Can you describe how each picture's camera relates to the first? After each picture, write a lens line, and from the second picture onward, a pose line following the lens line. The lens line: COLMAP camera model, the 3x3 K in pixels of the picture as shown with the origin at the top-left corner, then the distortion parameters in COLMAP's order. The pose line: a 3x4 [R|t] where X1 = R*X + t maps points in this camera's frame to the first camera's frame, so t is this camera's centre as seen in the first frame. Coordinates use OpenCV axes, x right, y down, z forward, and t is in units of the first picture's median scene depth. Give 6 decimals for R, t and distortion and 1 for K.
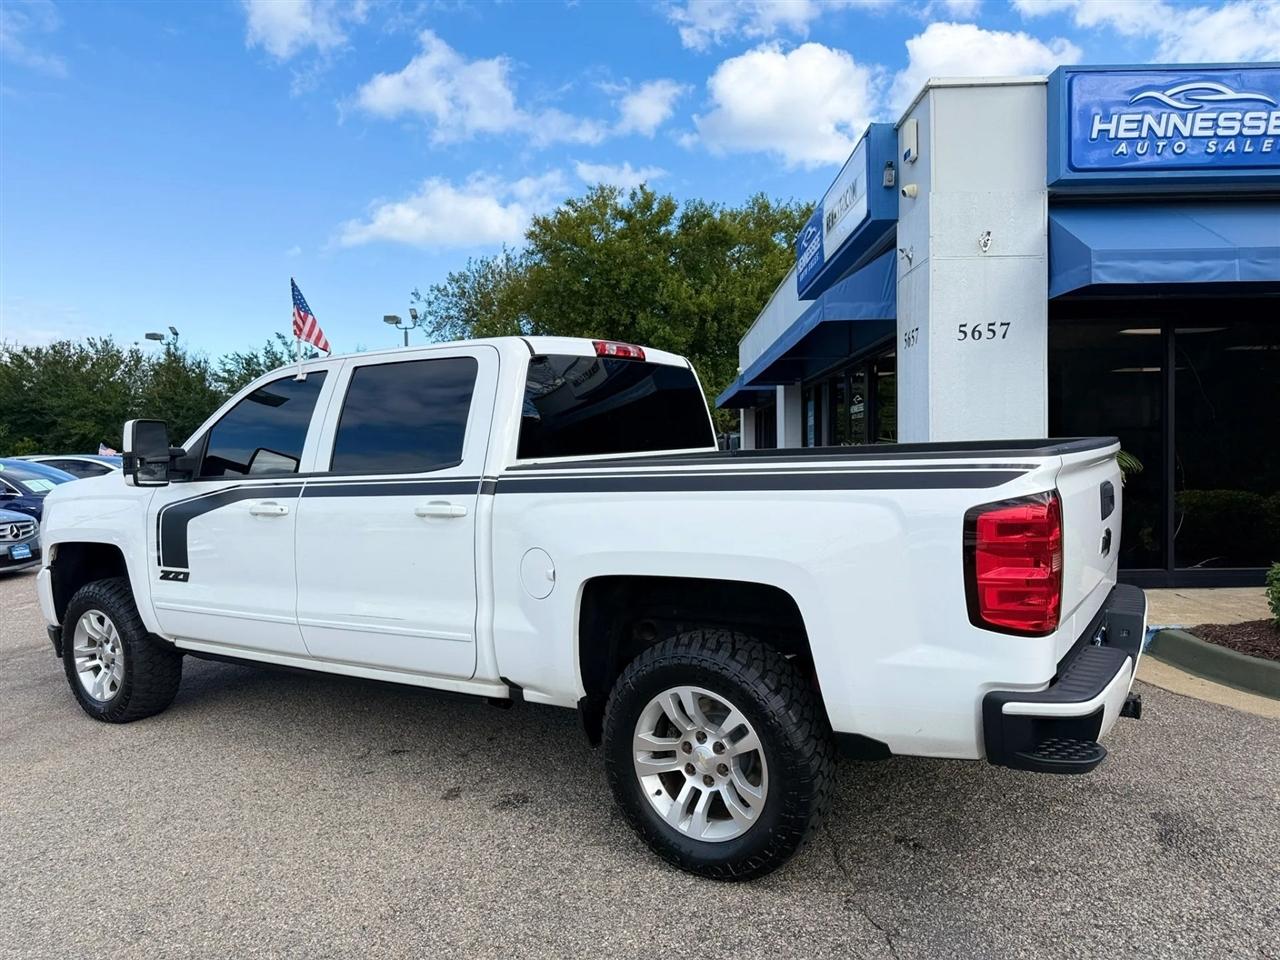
lens RADIAL K [[902.9, 0, 650.9], [0, 902.9, 481.4], [0, 0, 1]] dist [0.033670, -0.041311]
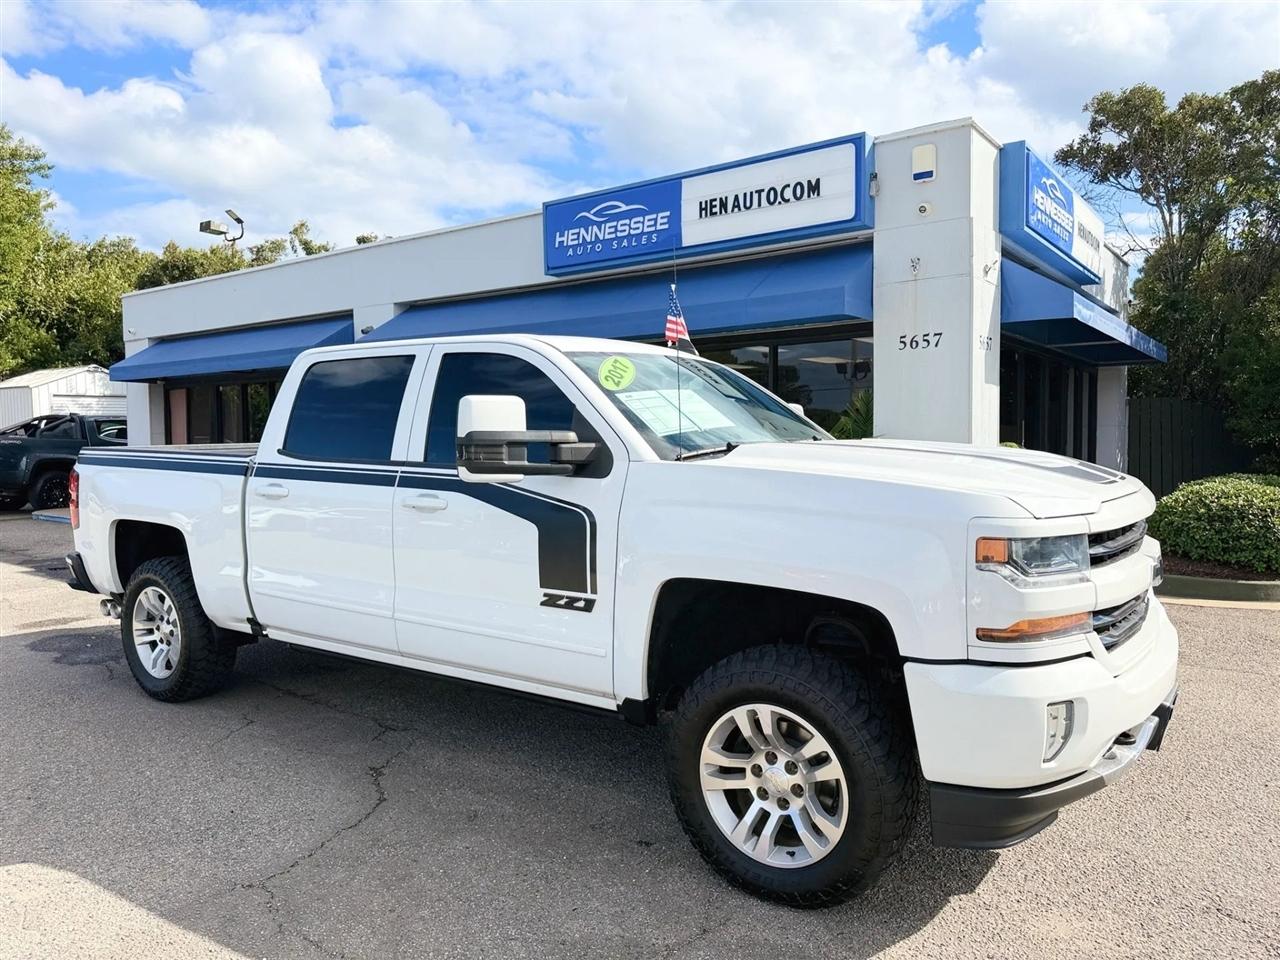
lens RADIAL K [[893.3, 0, 643.1], [0, 893.3, 485.3], [0, 0, 1]] dist [0.098338, -0.156825]
pose [[0.583034, -0.030166, 0.811887, -1.242304], [0.019990, 0.999541, 0.022783, -0.021270], [-0.812202, 0.002946, 0.583369, 0.960535]]
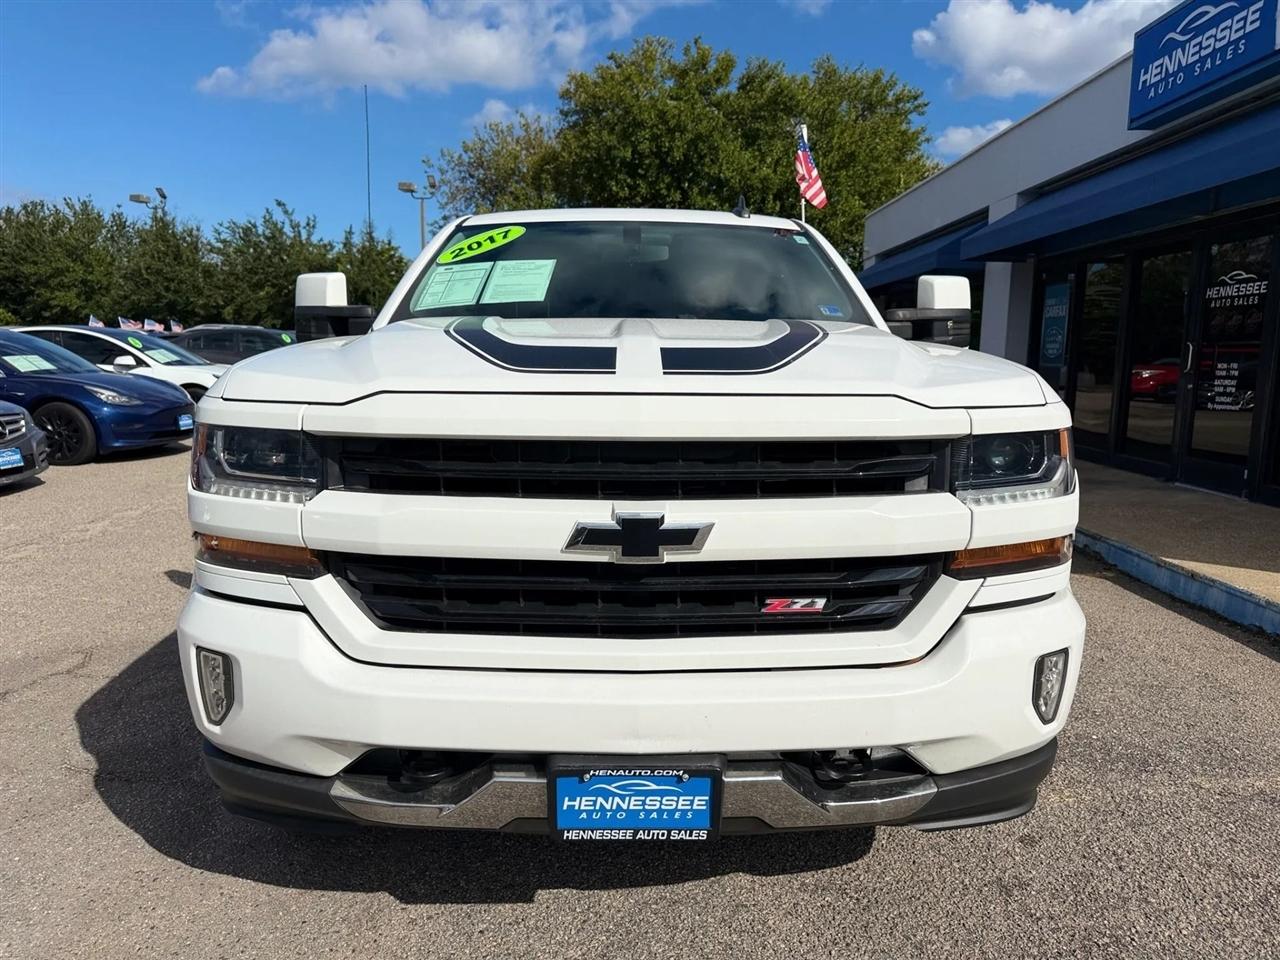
lens RADIAL K [[907.4, 0, 644.7], [0, 907.4, 490.1], [0, 0, 1]] dist [0.011442, -0.012030]
pose [[0.999361, 0.033198, 0.013257, -0.489343], [-0.034558, 0.992081, 0.120749, -0.000176], [-0.009143, -0.121130, 0.992595, 0.684817]]
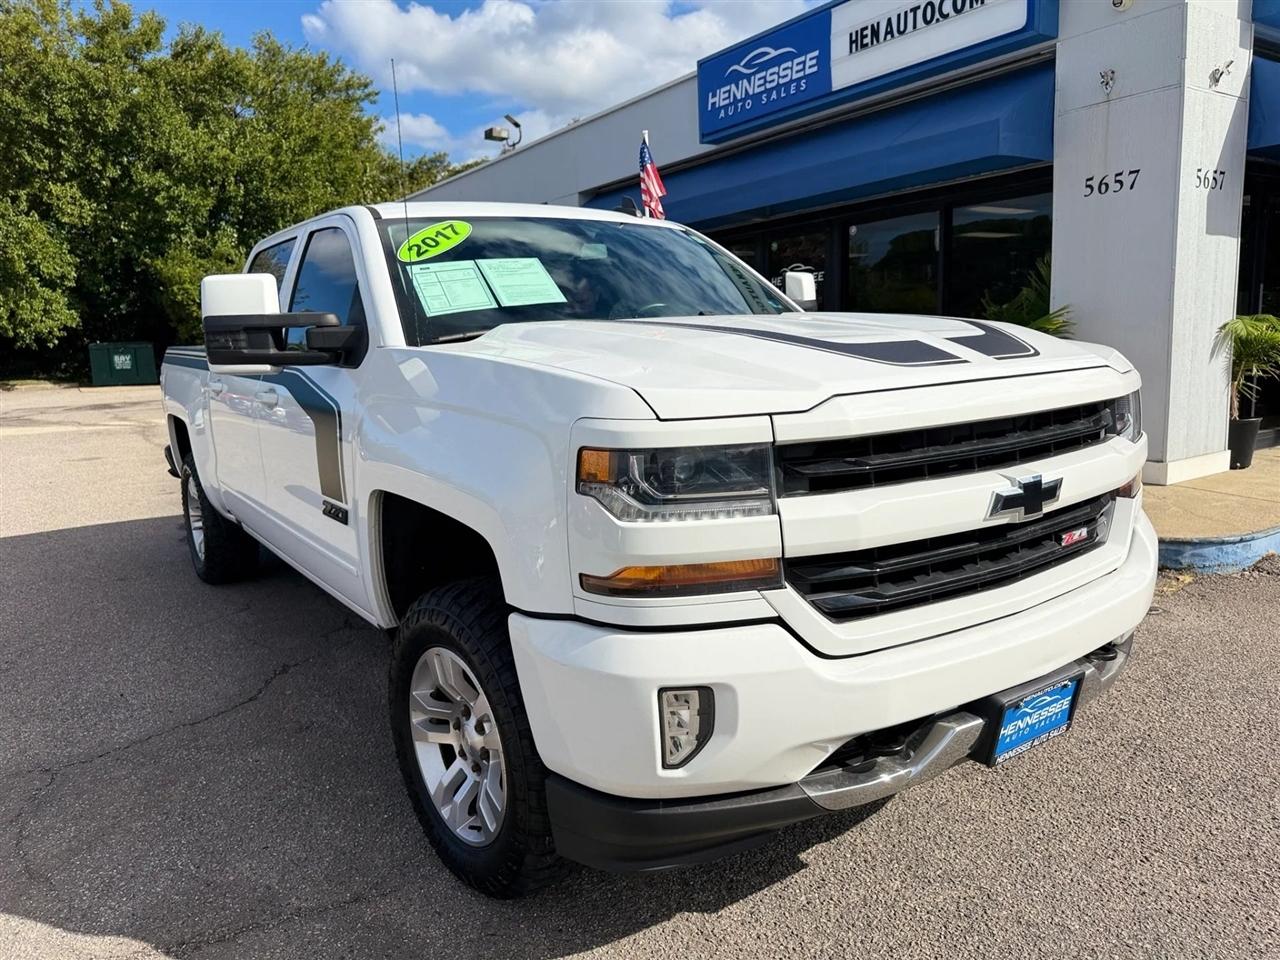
lens RADIAL K [[912.4, 0, 638.8], [0, 912.4, 486.3], [0, 0, 1]] dist [0.001212, -0.004215]
pose [[0.829954, -0.101939, 0.548439, -0.878789], [0.036510, 0.990980, 0.128944, -0.005717], [-0.556636, -0.086994, 0.826189, 0.785534]]
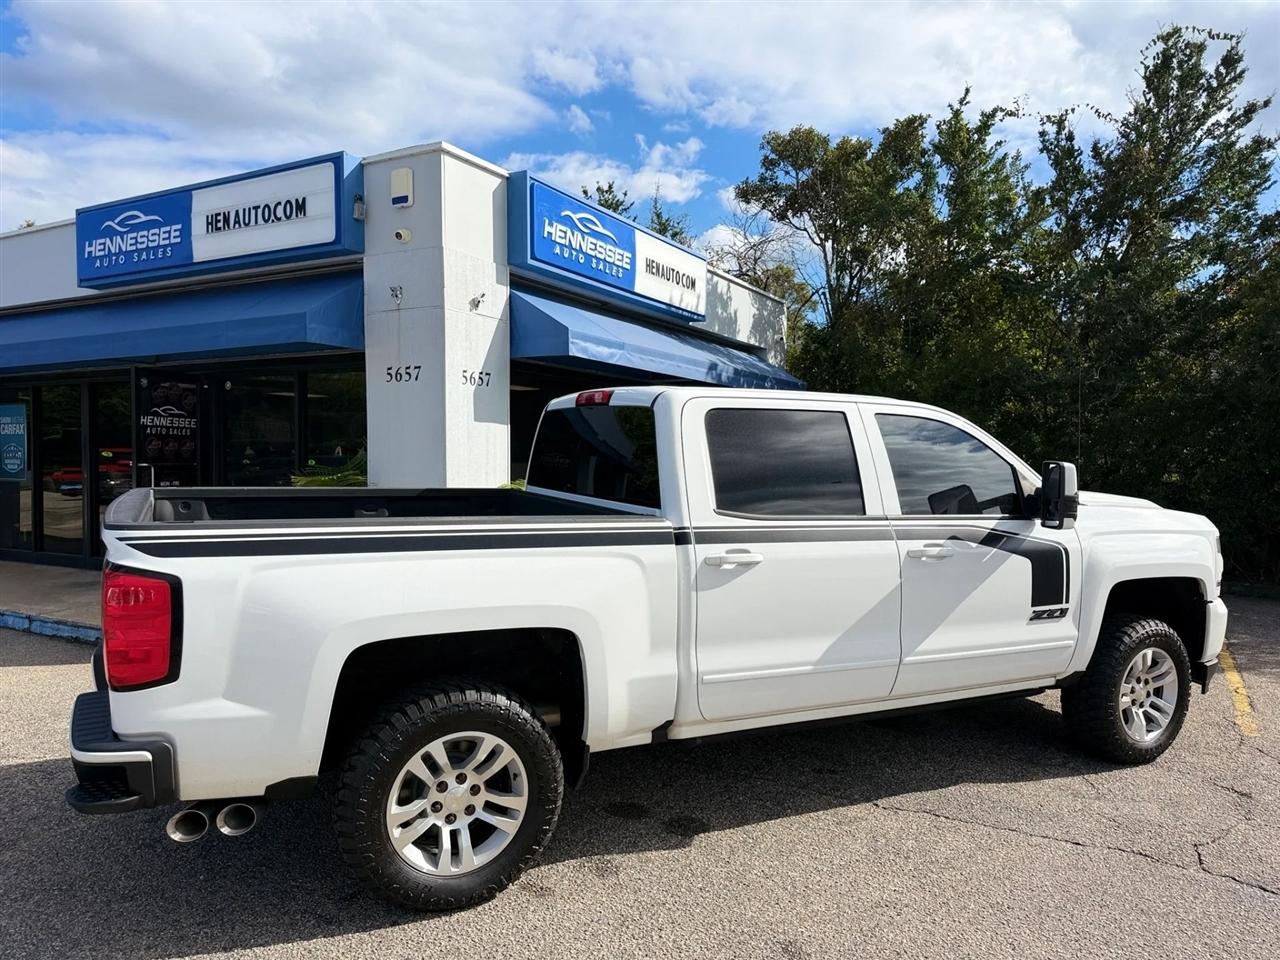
lens RADIAL K [[893.6, 0, 643.0], [0, 893.6, 486.1], [0, 0, 1]] dist [0.067545, -0.084165]
pose [[0.472199, -0.009165, 0.881445, -0.769801], [0.011121, 0.999928, 0.004439, -0.044785], [-0.881422, 0.007706, 0.472267, 0.394970]]
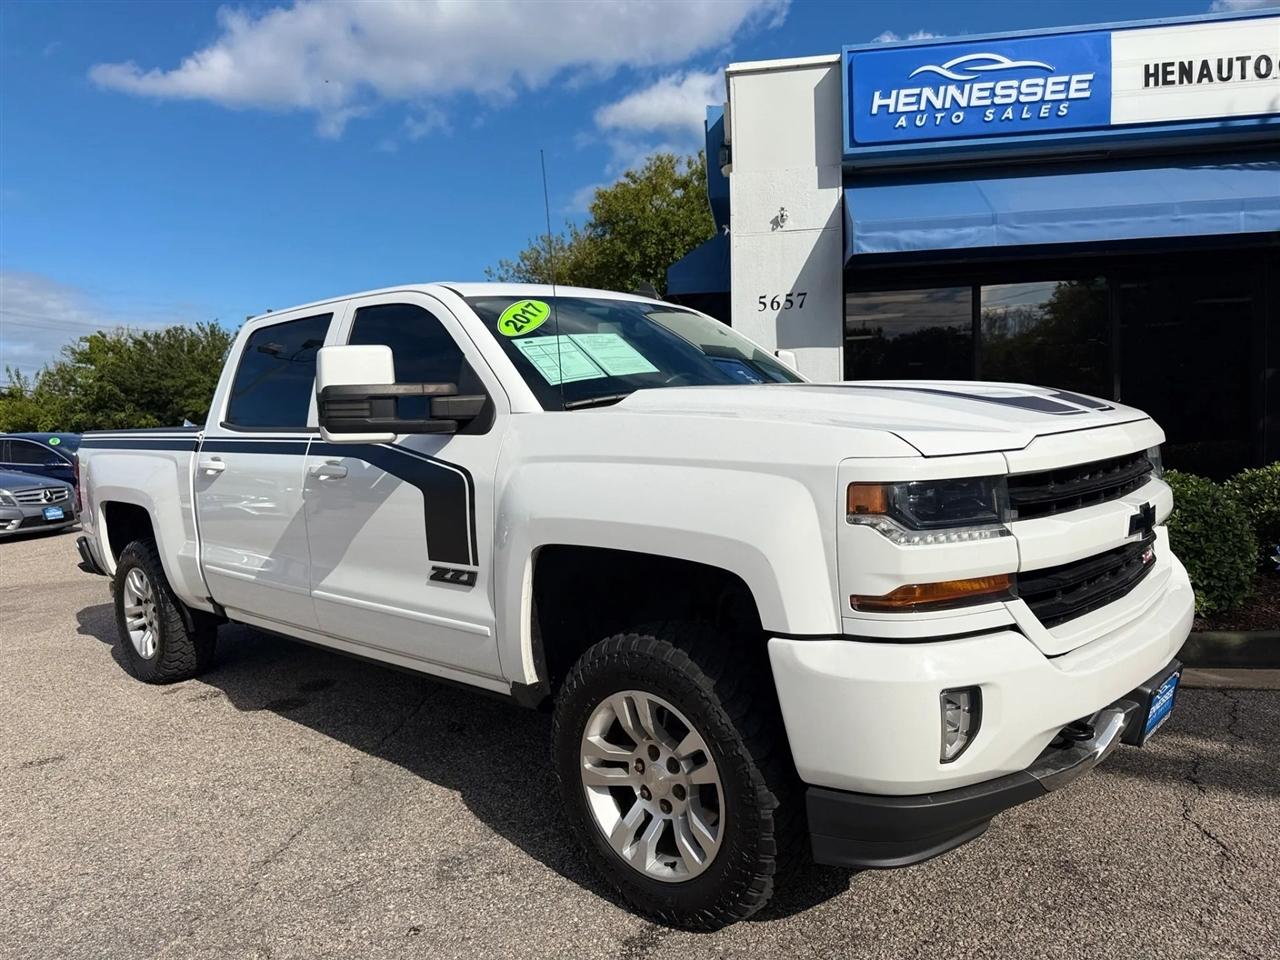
lens RADIAL K [[902.9, 0, 650.9], [0, 902.9, 481.4], [0, 0, 1]] dist [0.033670, -0.041311]
pose [[0.992054, -0.009287, -0.125473, 0.492074], [0.013753, 0.999300, 0.034778, 0.013714], [0.125062, -0.036227, 0.991487, -0.134831]]
